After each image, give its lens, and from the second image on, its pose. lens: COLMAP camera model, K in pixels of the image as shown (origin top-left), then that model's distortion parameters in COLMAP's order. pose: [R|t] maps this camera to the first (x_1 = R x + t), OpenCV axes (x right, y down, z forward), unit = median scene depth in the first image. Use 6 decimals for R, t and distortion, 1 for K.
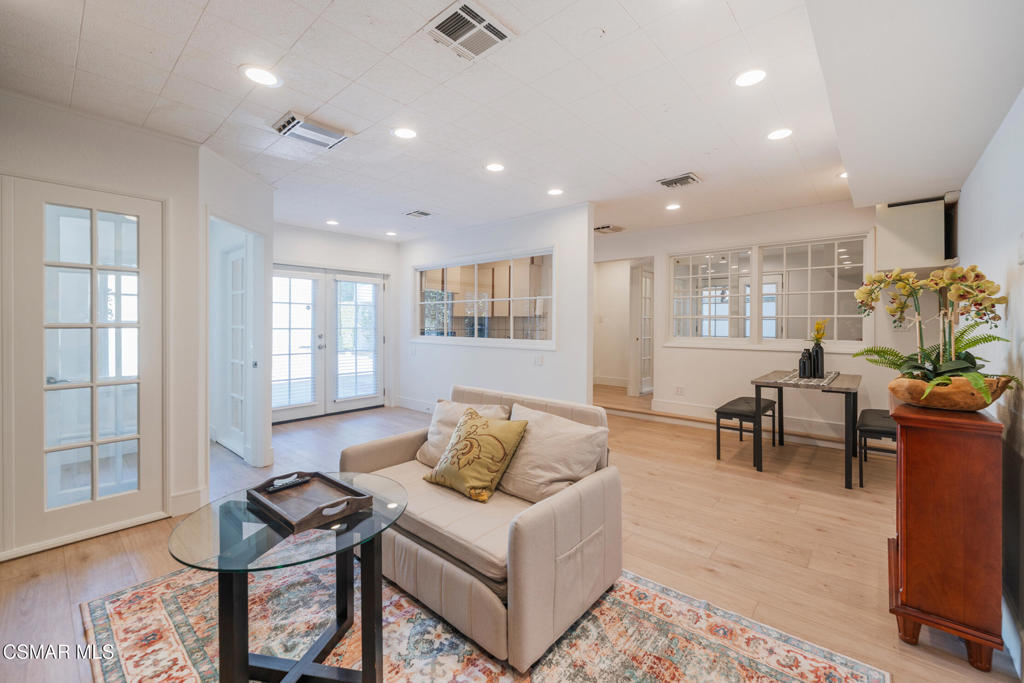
lens RADIAL K [[414.4, 0, 505.3], [0, 414.4, 324.2], [0, 0, 1]] dist [0.000104, -0.000075]
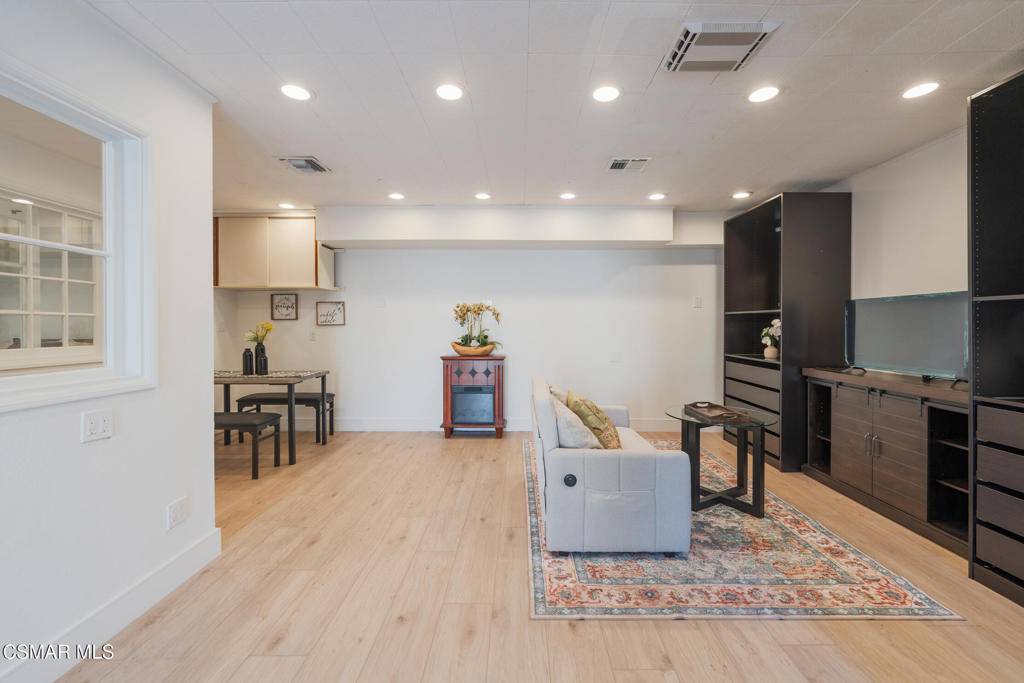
lens RADIAL K [[414.4, 0, 513.5], [0, 414.4, 331.4], [0, 0, 1]] dist [0.000104, -0.000075]
pose [[-0.654231, -0.008999, 0.756241, -1.034966], [0.000754, 0.999921, 0.012551, 0.000582], [-0.756295, 0.008781, -0.654172, 2.344487]]
